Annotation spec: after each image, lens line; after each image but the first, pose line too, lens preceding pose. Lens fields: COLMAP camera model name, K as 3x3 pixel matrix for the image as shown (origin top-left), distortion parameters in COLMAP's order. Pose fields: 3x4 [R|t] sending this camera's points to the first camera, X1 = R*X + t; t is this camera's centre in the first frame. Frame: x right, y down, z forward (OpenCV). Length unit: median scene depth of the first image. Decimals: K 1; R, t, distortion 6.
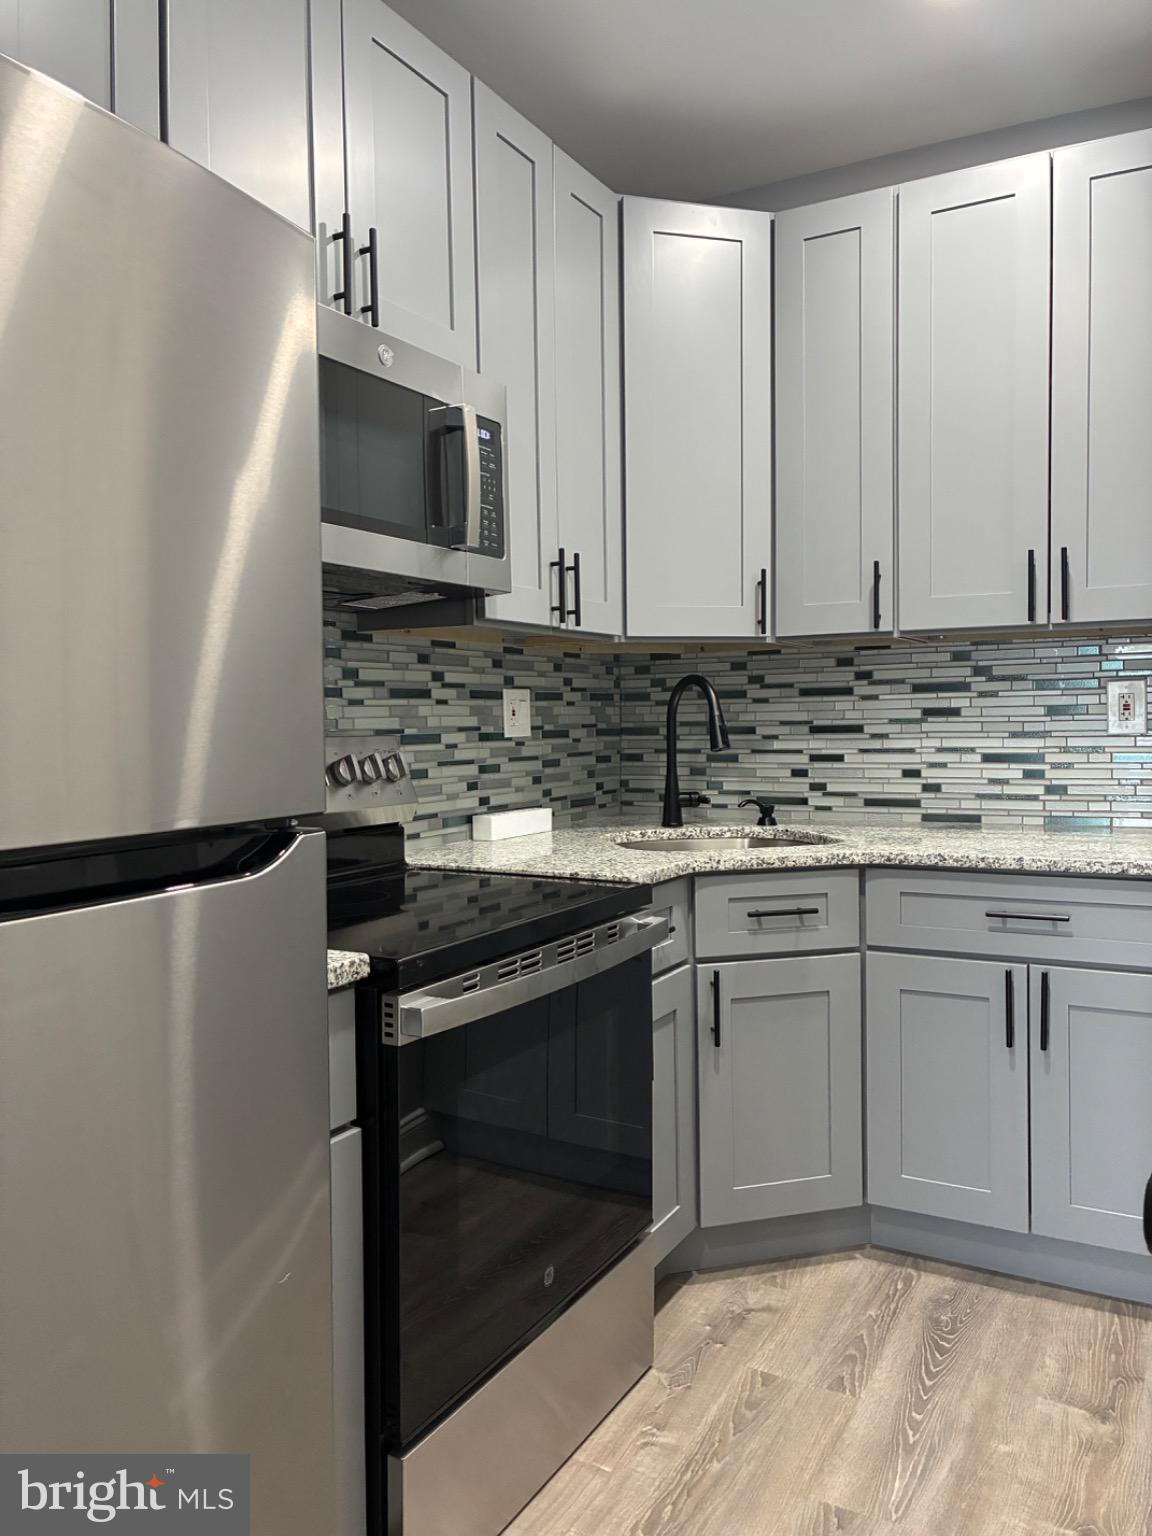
lens RADIAL K [[1202.8, 0, 538.8], [0, 1202.8, 772.1], [0, 0, 1]] dist [0.042197, -0.052501]
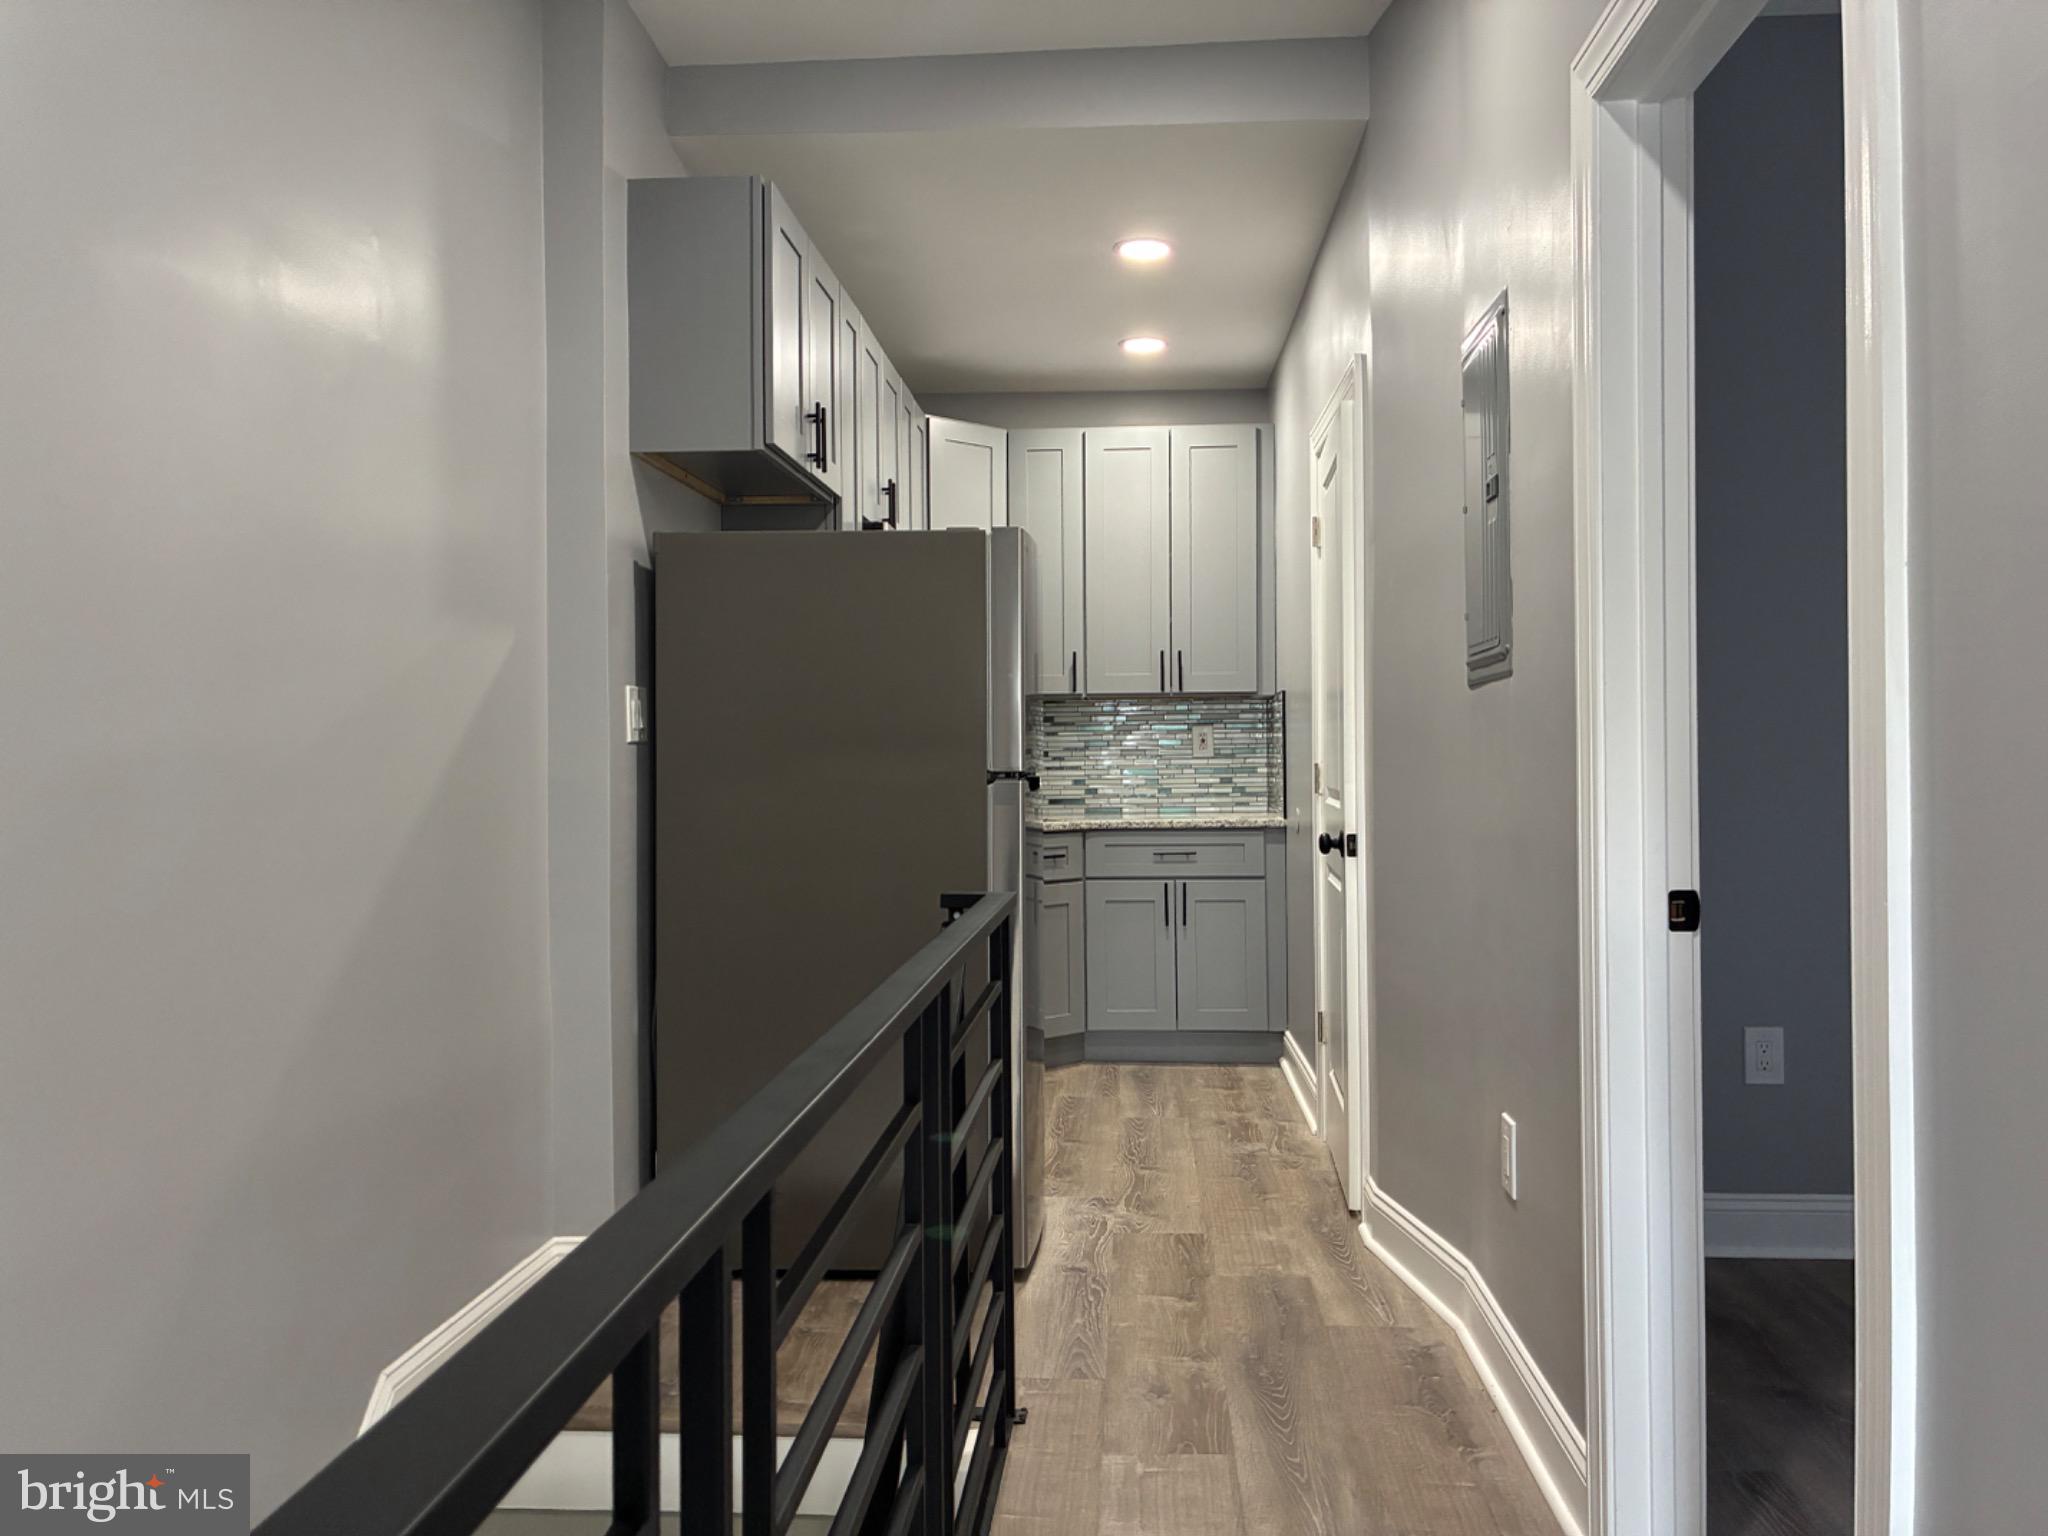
lens RADIAL K [[1603.7, 0, 1019.1], [0, 1603.7, 760.6], [0, 0, 1]] dist [0.042197, -0.052501]
pose [[0.900008, 0.009516, 0.435769, -0.761331], [0.012941, 0.998738, -0.048537, 0.082865], [-0.435680, 0.049323, 0.898749, -0.952054]]
